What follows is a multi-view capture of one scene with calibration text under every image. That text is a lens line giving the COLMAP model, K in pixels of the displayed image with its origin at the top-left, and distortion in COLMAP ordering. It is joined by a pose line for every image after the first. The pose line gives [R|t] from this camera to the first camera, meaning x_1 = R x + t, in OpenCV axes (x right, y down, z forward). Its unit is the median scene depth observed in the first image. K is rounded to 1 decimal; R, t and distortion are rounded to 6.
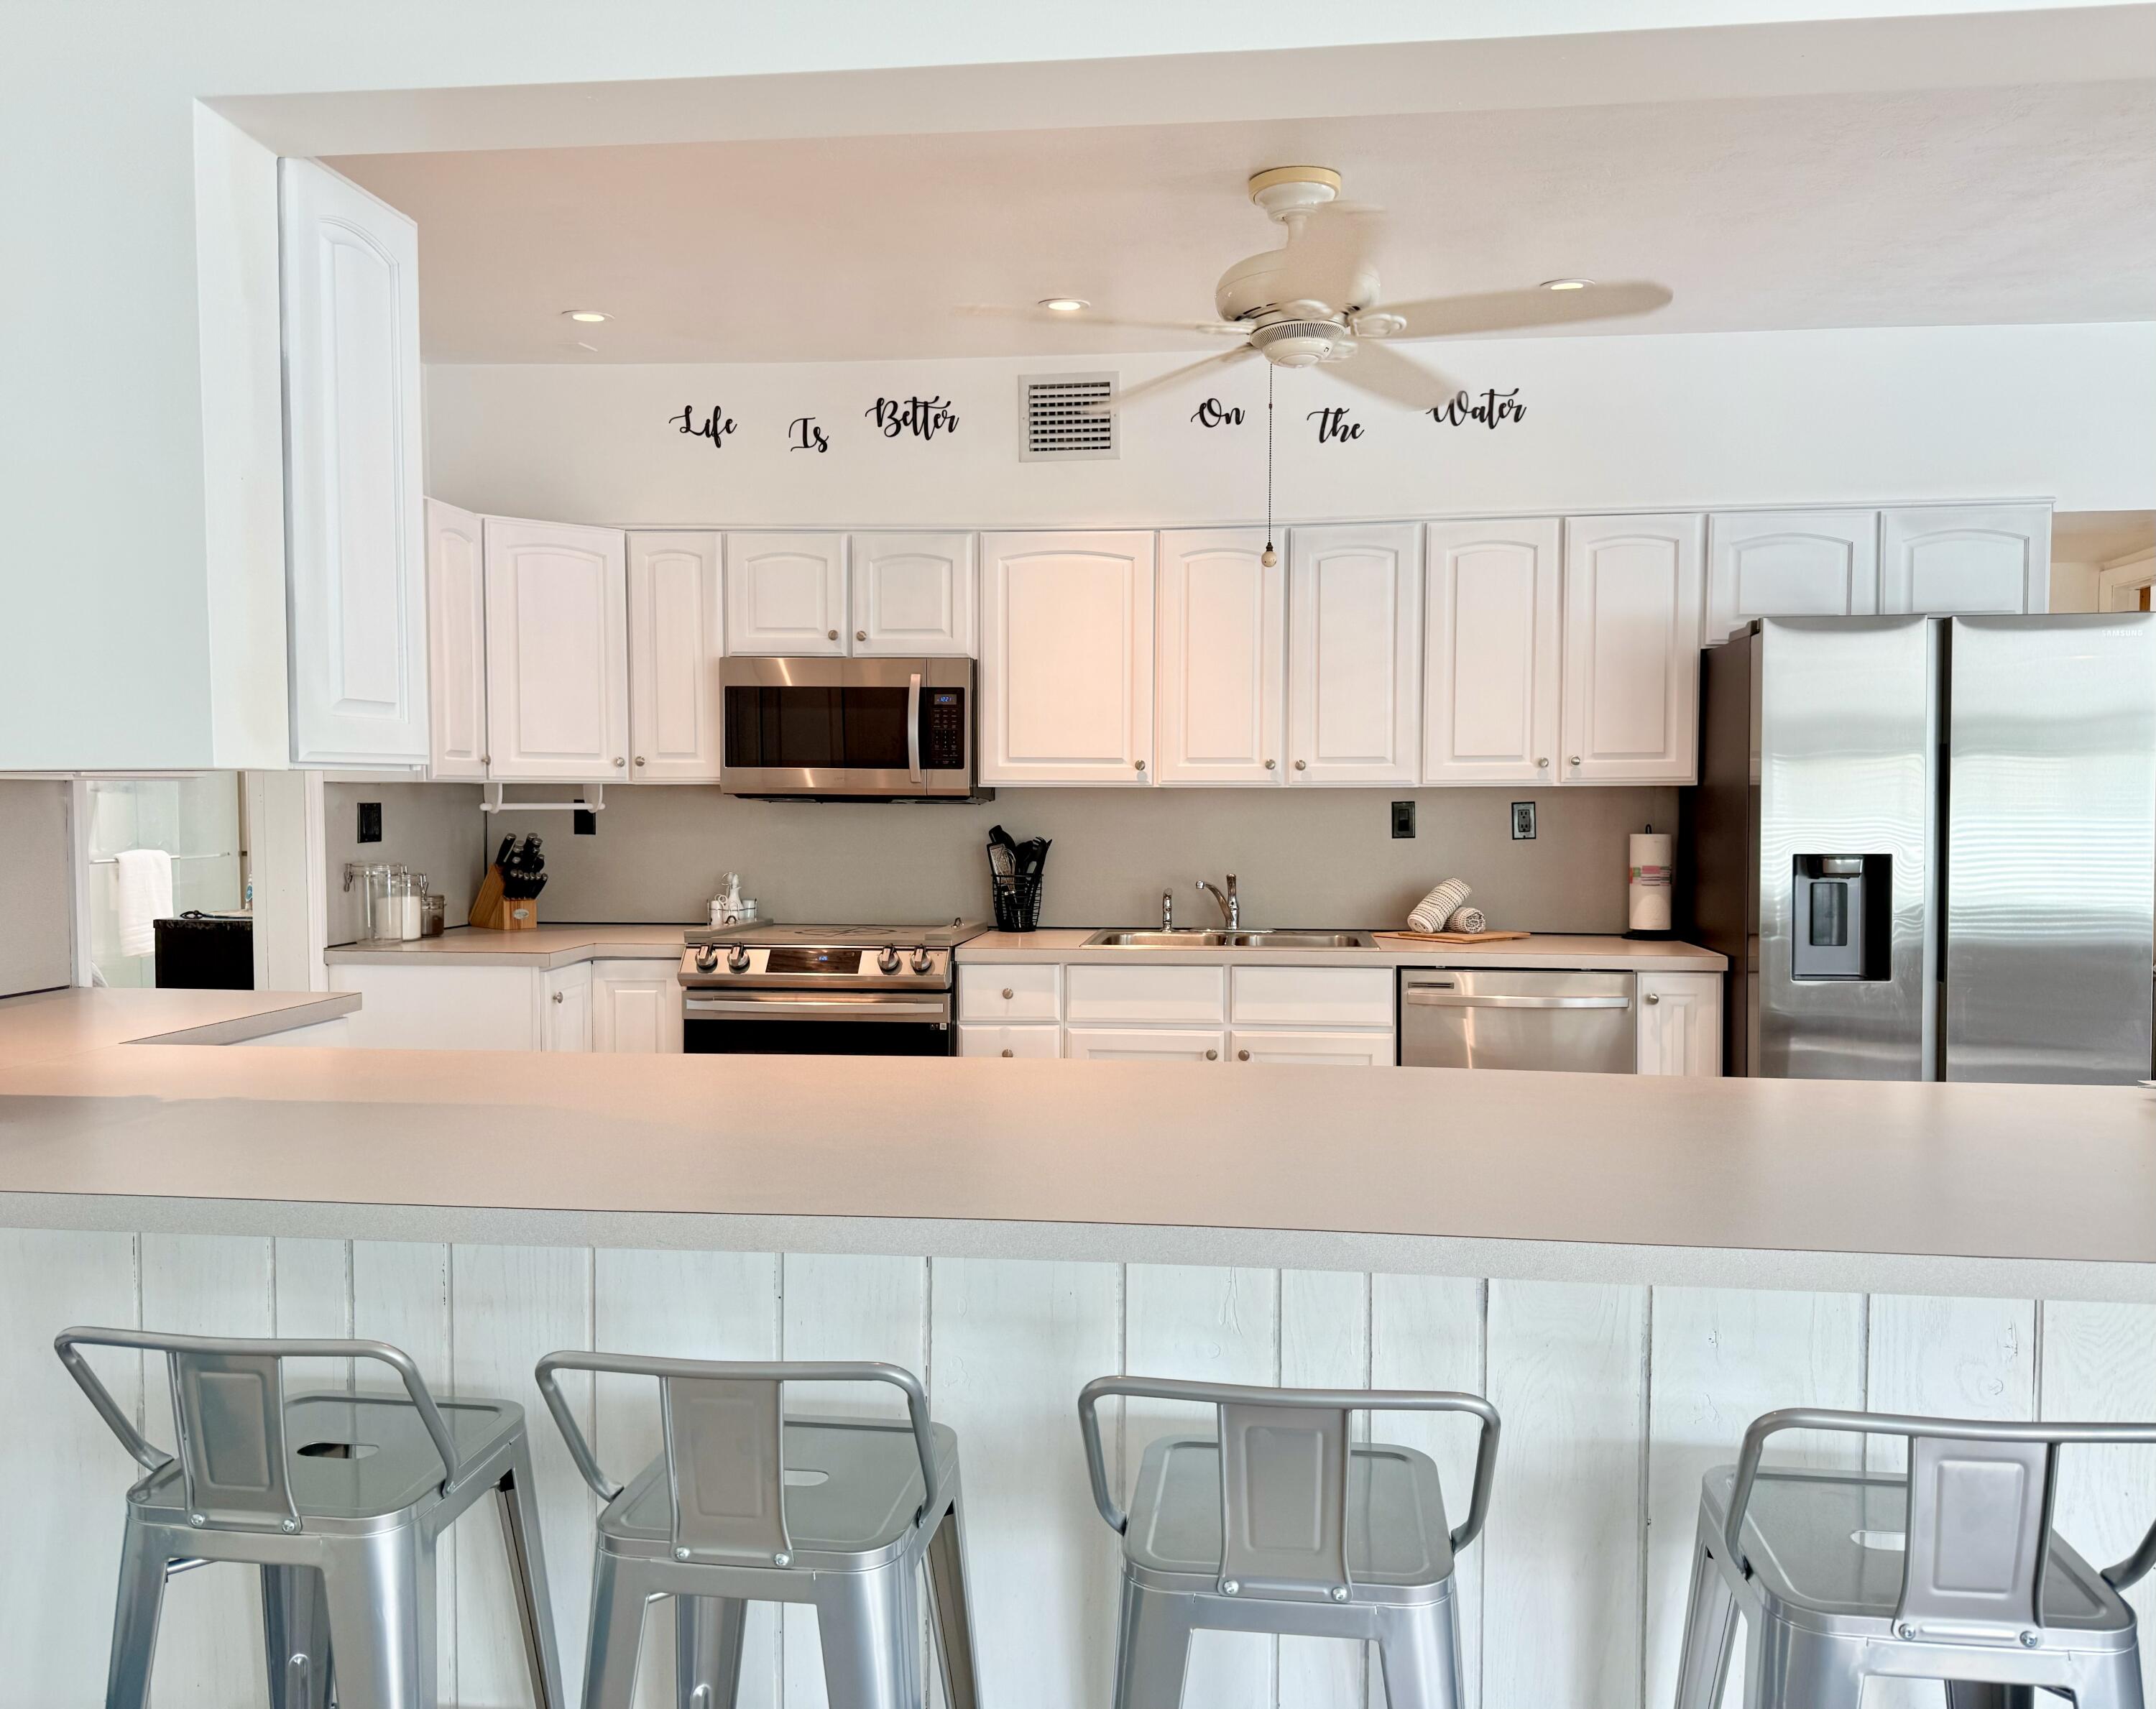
lens RADIAL K [[1609.9, 0, 1086.9], [0, 1609.9, 865.4], [0, 0, 1]] dist [0.125138, -0.001438]
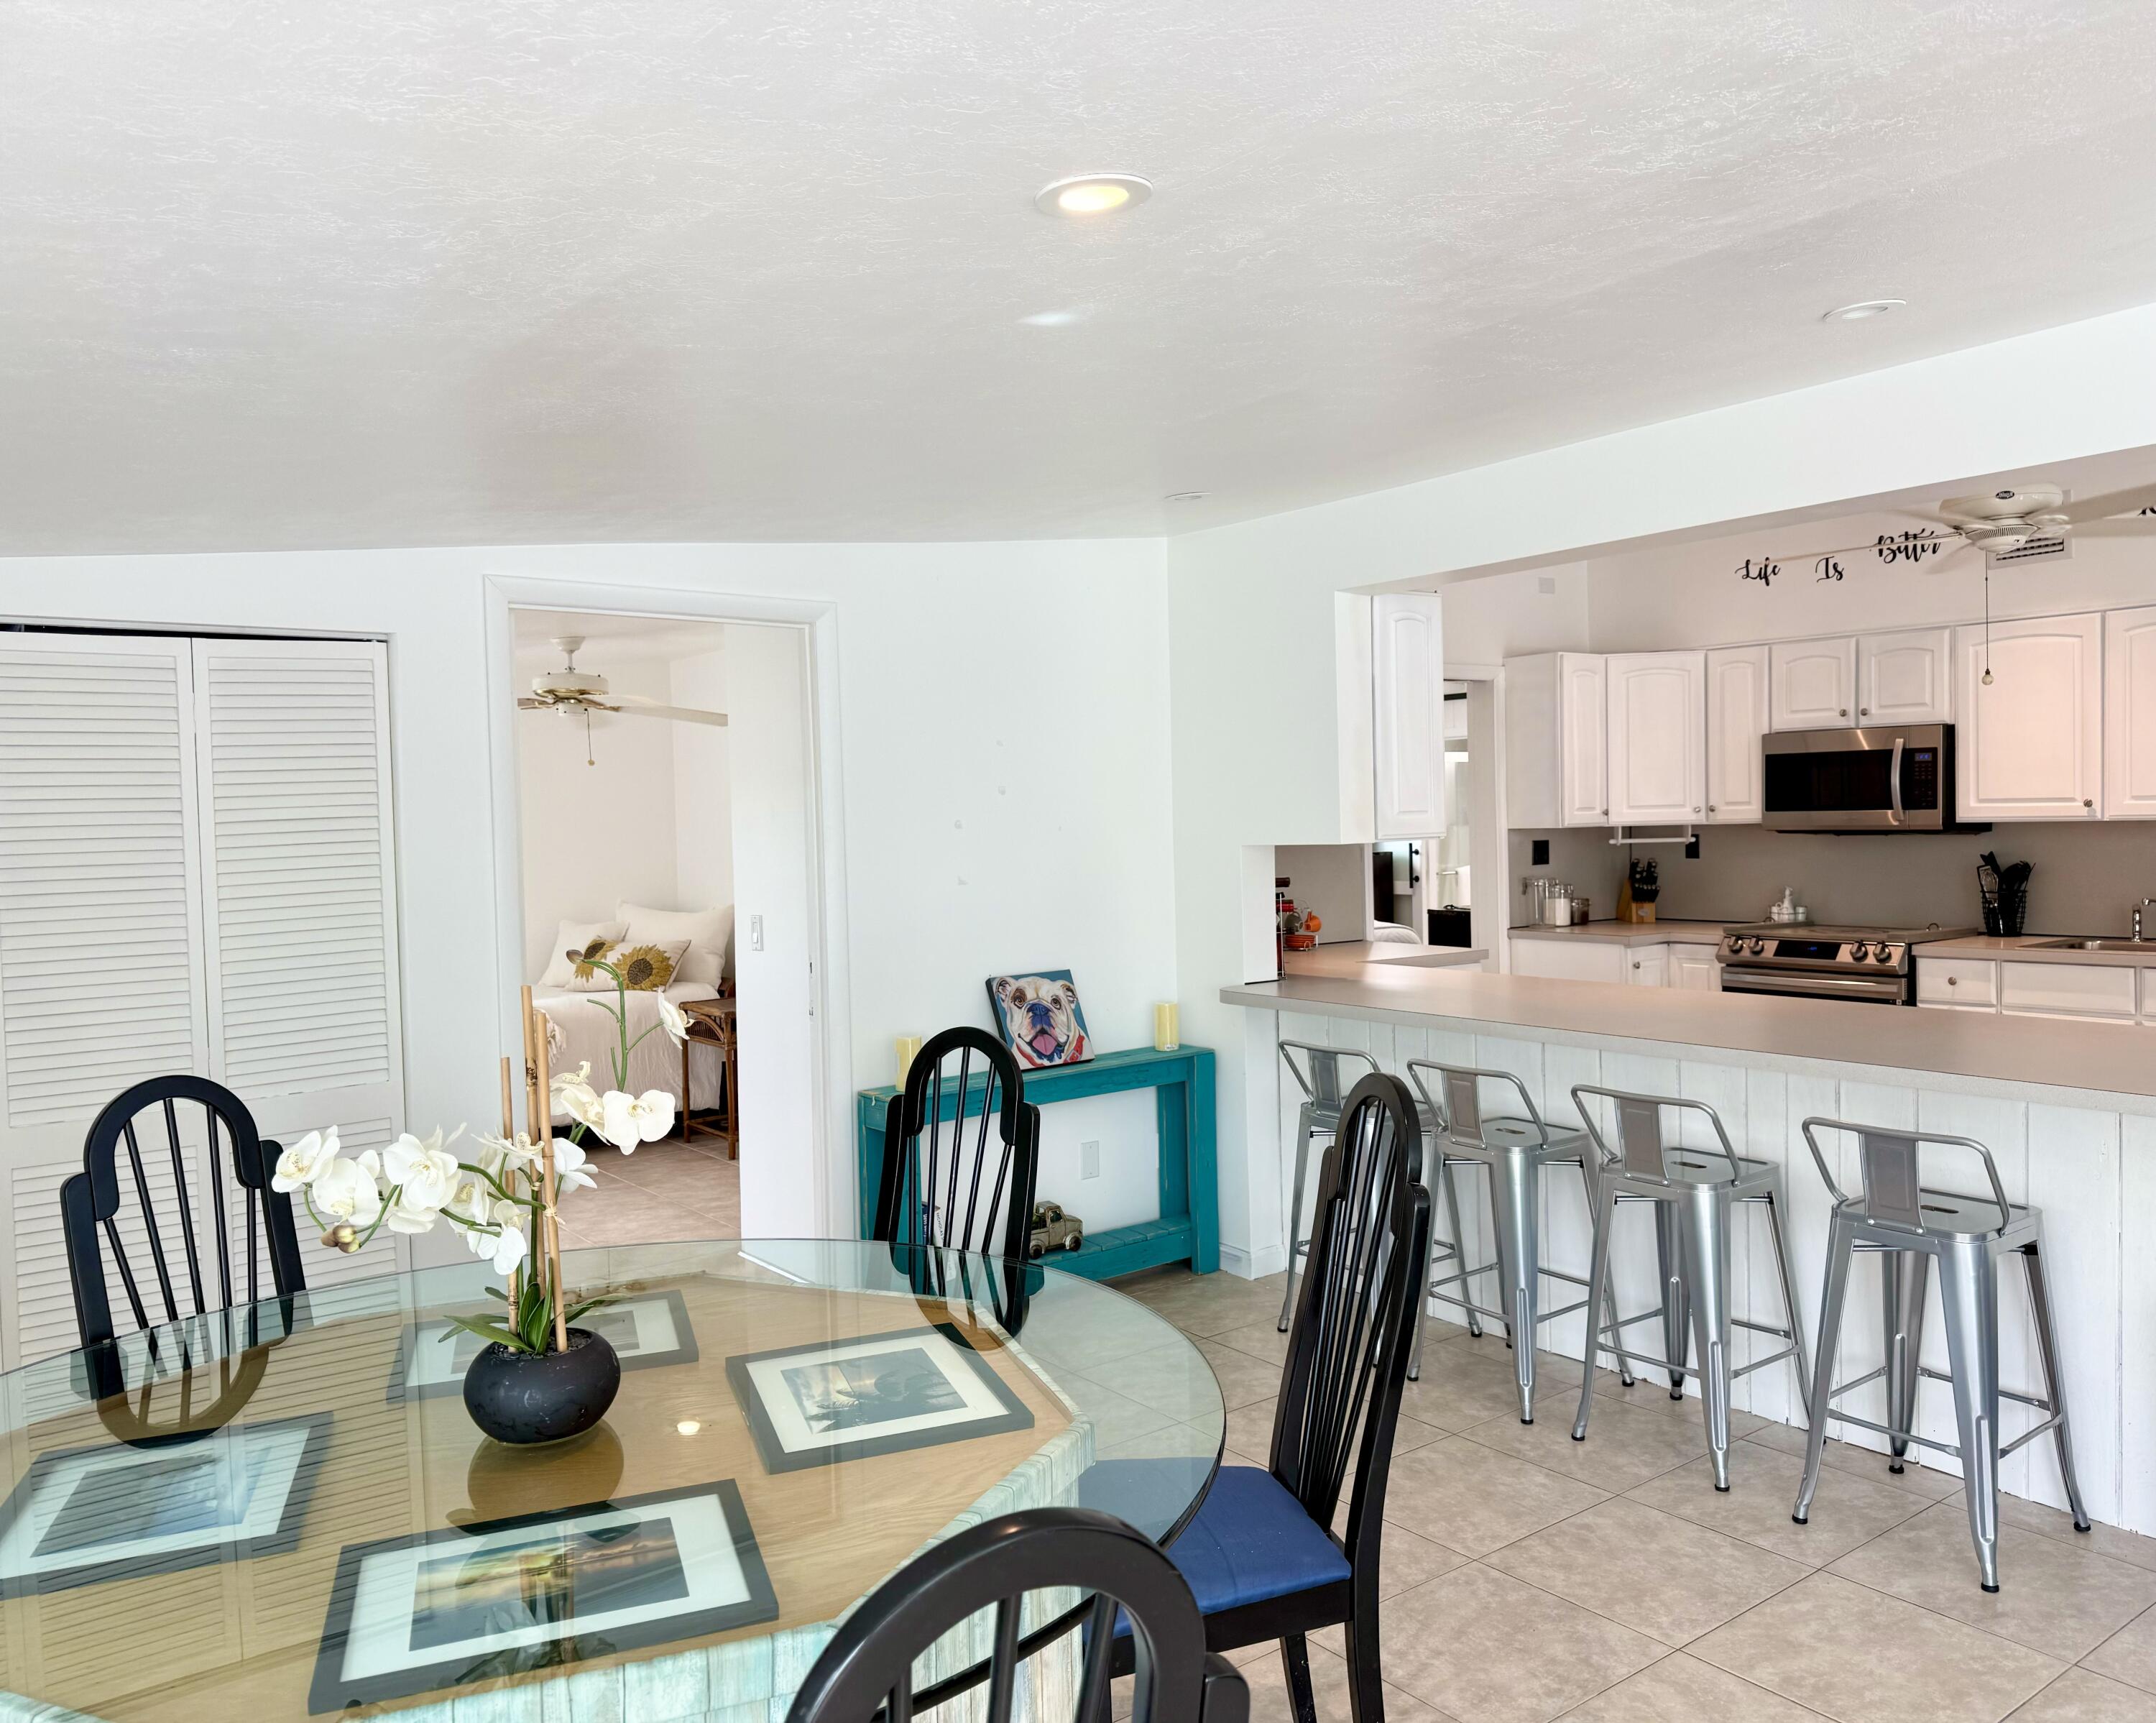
lens RADIAL K [[1610.1, 0, 1086.9], [0, 1610.1, 872.4], [0, 0, 1]] dist [0.125138, -0.001438]
pose [[0.673943, 0.005496, -0.738763, 0.448528], [-0.006791, 0.999976, 0.001243, -0.005564], [0.738752, 0.004179, 0.673964, -0.411587]]
